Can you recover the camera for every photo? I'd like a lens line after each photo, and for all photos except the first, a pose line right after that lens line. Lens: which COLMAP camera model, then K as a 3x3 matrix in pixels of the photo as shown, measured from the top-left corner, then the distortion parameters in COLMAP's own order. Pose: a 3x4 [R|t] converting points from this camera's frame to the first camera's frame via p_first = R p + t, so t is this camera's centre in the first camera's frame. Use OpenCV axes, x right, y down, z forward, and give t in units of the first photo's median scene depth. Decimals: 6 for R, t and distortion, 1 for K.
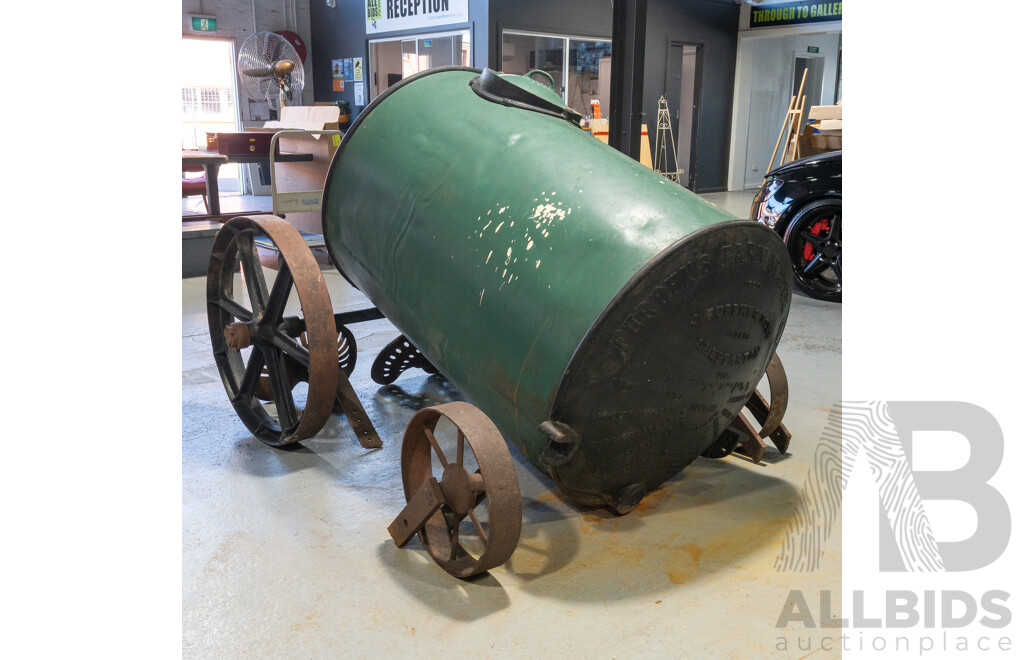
lens RADIAL K [[929.1, 0, 528.9], [0, 929.1, 313.2], [0, 0, 1]] dist [0.004156, -0.001058]
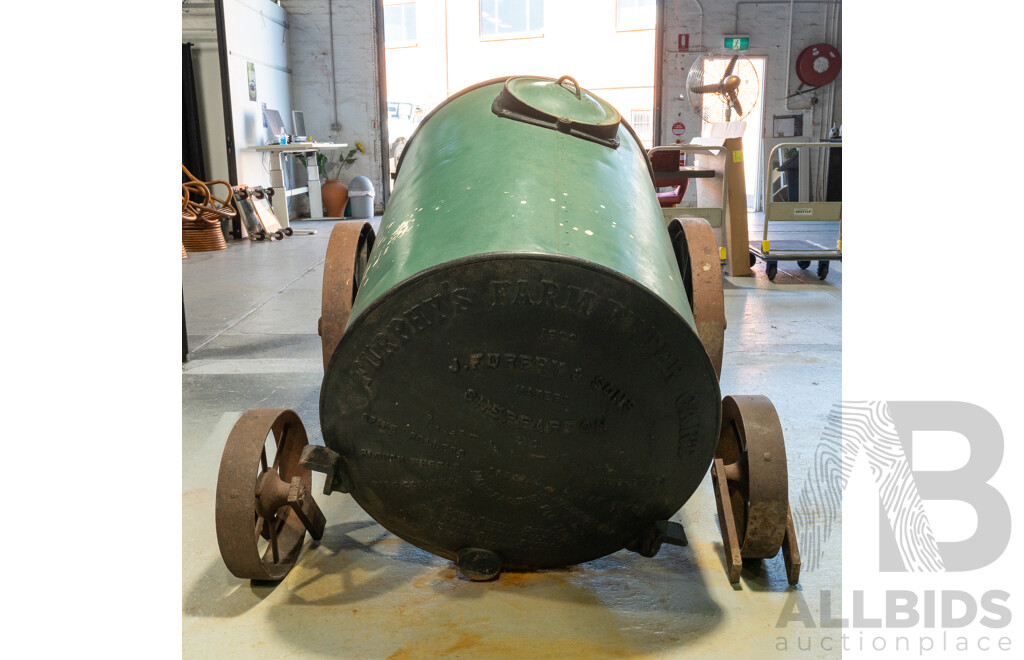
lens RADIAL K [[929.1, 0, 528.9], [0, 929.1, 313.2], [0, 0, 1]] dist [0.004156, -0.001058]
pose [[0.734069, 0.115543, -0.669173, 0.763557], [-0.128339, 0.991265, 0.030372, -0.071277], [0.666837, 0.063586, 0.742486, 0.407512]]
